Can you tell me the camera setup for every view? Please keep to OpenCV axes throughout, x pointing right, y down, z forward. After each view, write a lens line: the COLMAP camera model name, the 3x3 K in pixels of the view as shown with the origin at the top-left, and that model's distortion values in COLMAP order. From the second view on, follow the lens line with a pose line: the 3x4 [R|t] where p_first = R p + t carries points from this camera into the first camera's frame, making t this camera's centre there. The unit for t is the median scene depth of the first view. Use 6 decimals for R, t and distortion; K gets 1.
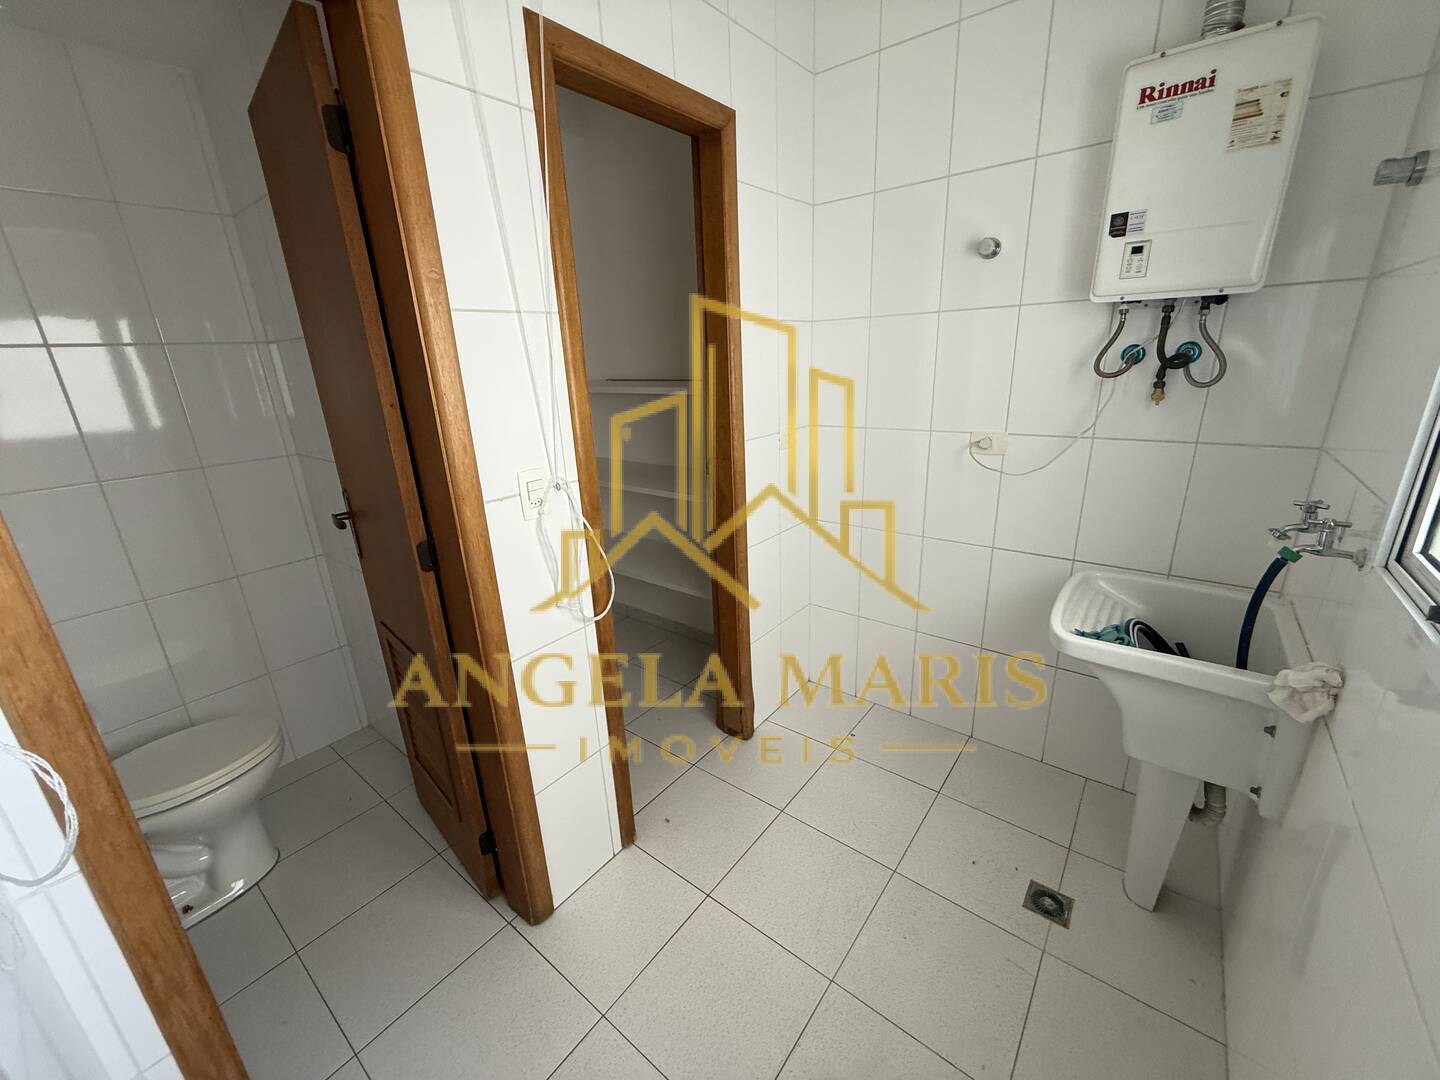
lens RADIAL K [[574.3, 0, 714.2], [0, 574.3, 533.5], [0, 0, 1]] dist [-0.000943, 0.000759]
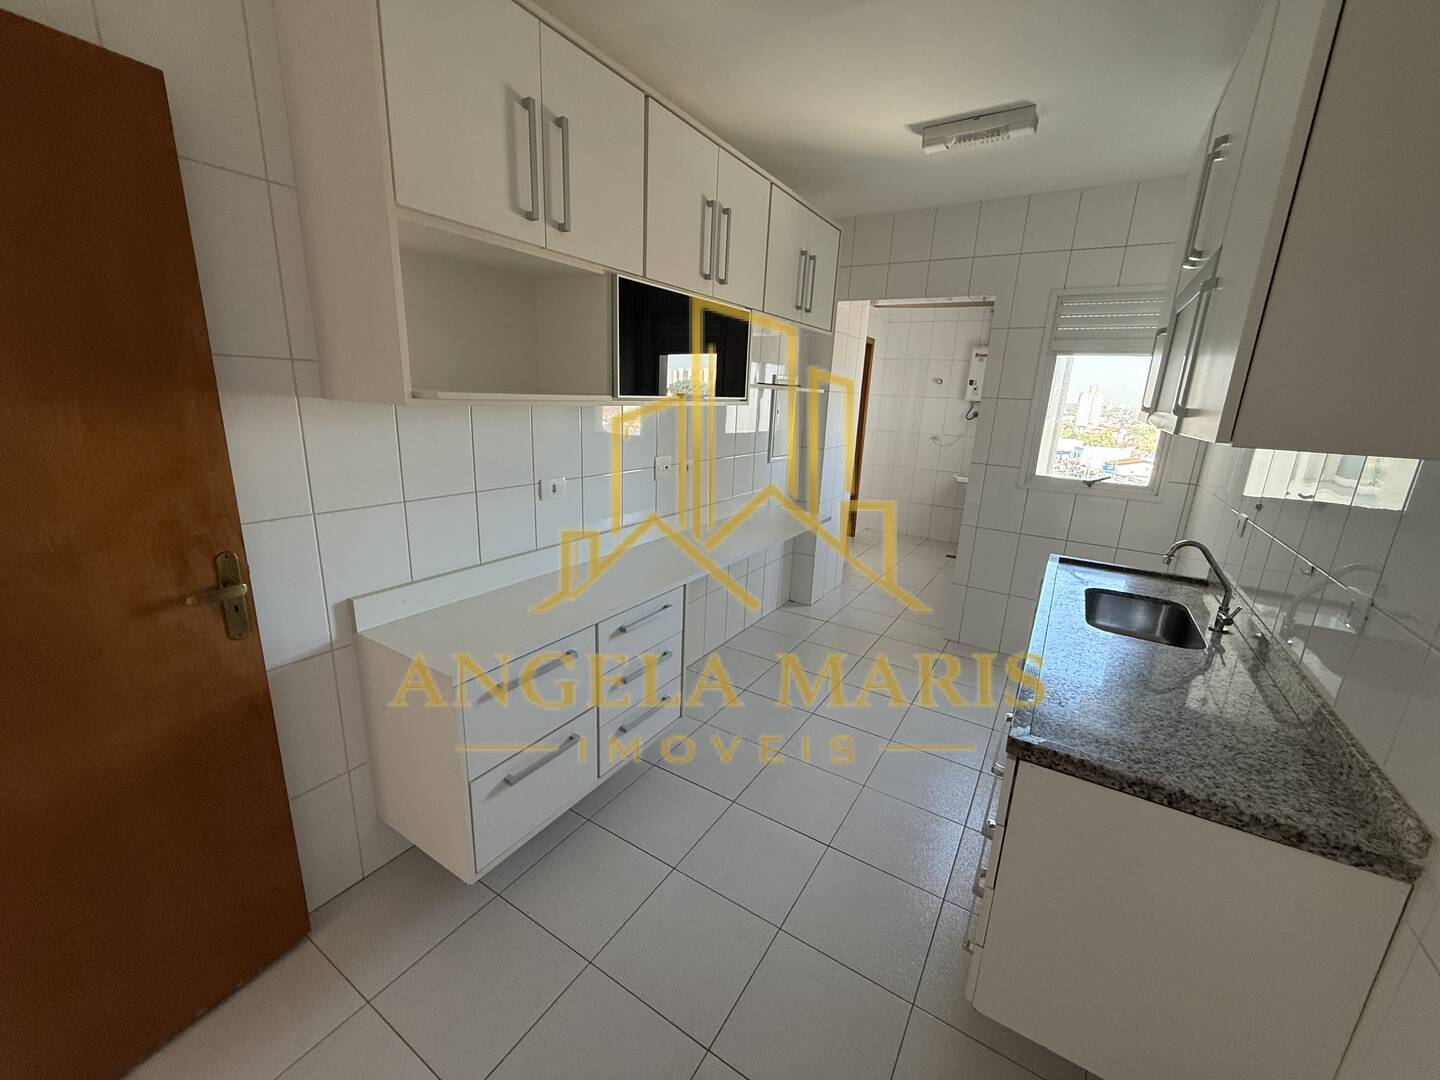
lens RADIAL K [[574.3, 0, 714.1], [0, 574.3, 539.2], [0, 0, 1]] dist [-0.000943, 0.000759]
pose [[0.992077, 0.049460, 0.115482, -1.489278], [-0.043474, 0.997605, -0.053792, 0.852066], [-0.117866, 0.048345, 0.991852, -2.714287]]
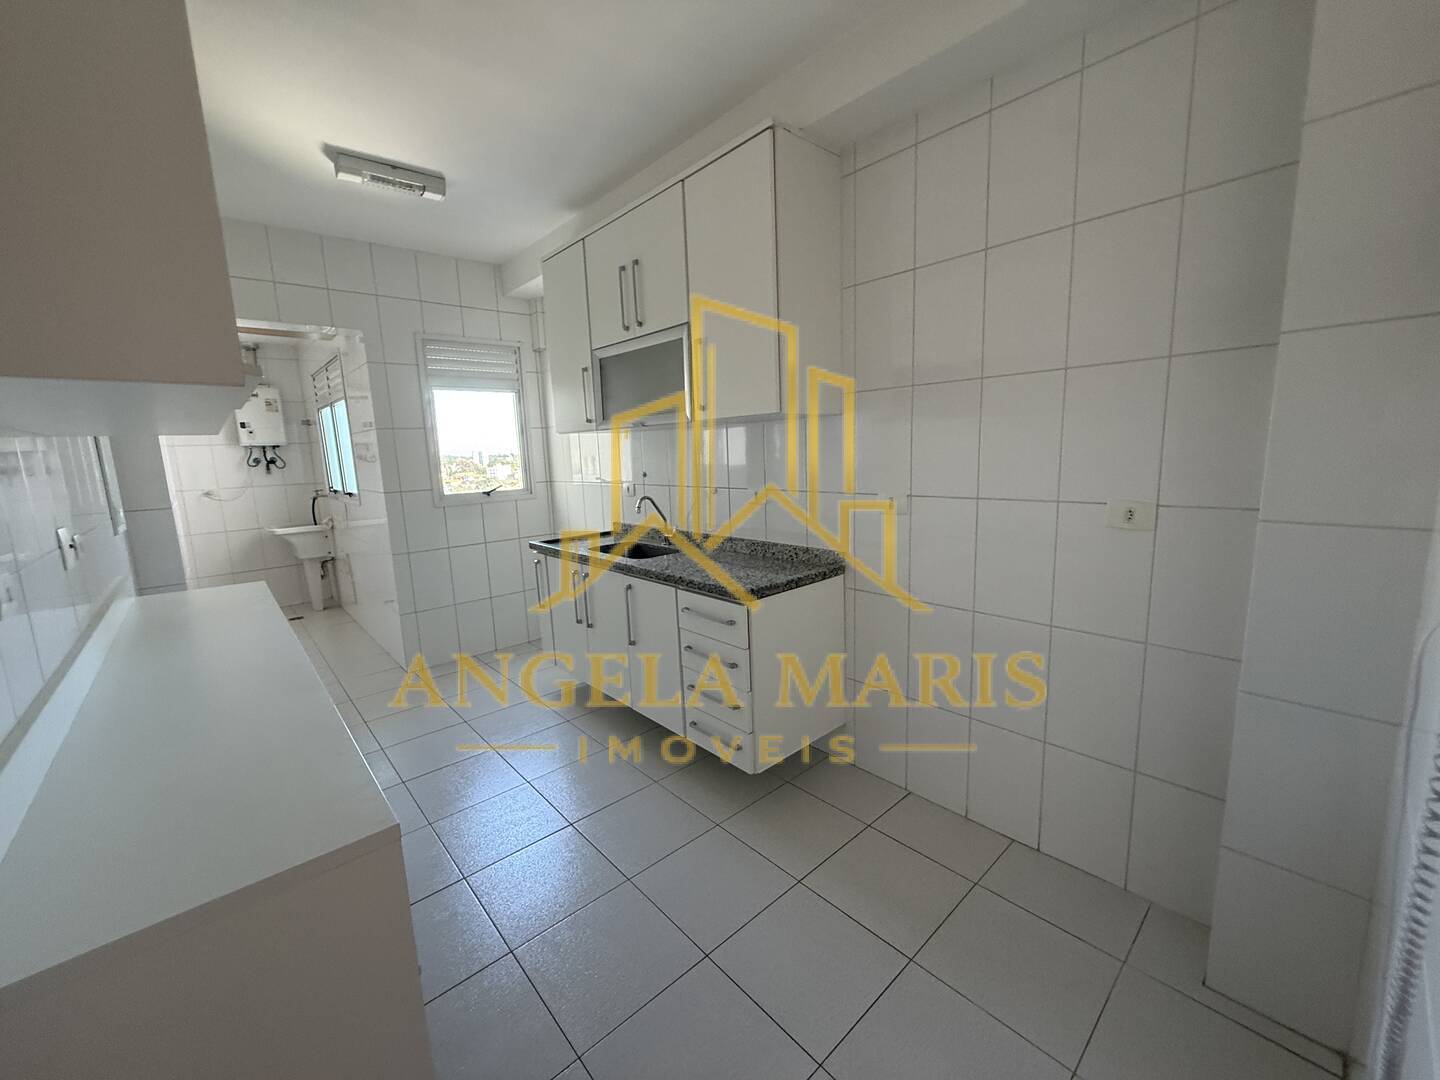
lens RADIAL K [[574.3, 0, 720.2], [0, 574.3, 538.6], [0, 0, 1]] dist [-0.000943, 0.000759]
pose [[0.169020, -0.127969, 0.977270, -2.311919], [0.327143, 0.942607, 0.066850, 0.836834], [-0.929736, 0.308408, 0.201183, -2.202868]]
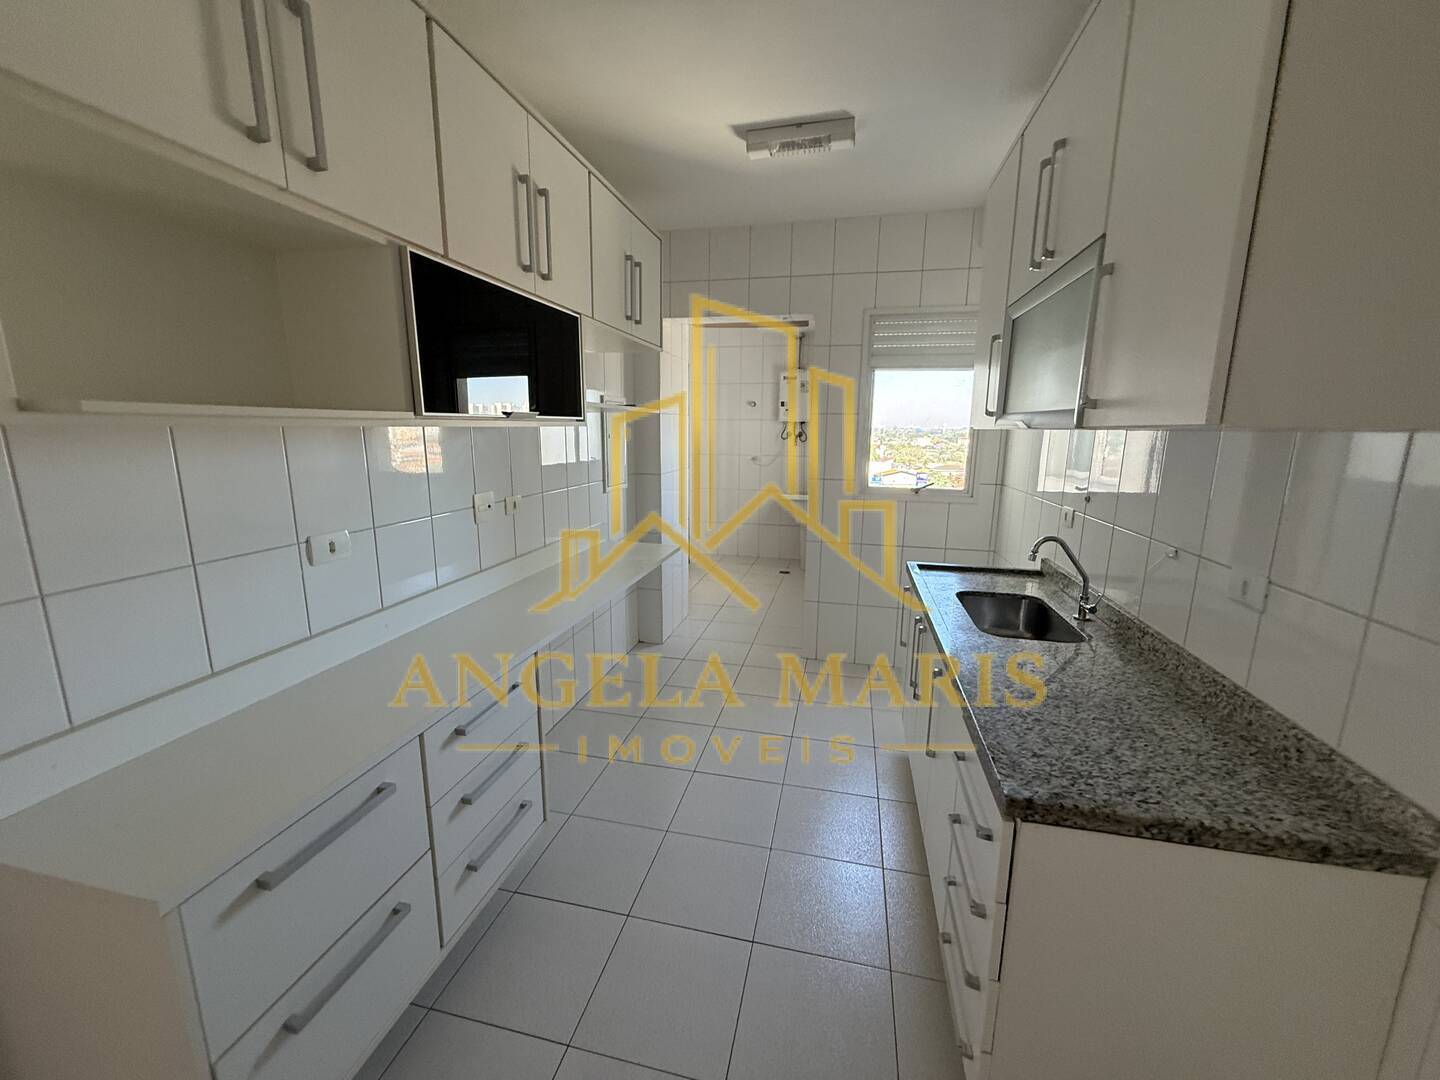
lens RADIAL K [[574.3, 0, 715.6], [0, 574.3, 539.0], [0, 0, 1]] dist [-0.000943, 0.000759]
pose [[0.905582, -0.038285, 0.422439, -1.542027], [0.088048, 0.991193, -0.098918, 0.810063], [-0.414932, 0.126774, 0.900977, -2.440988]]
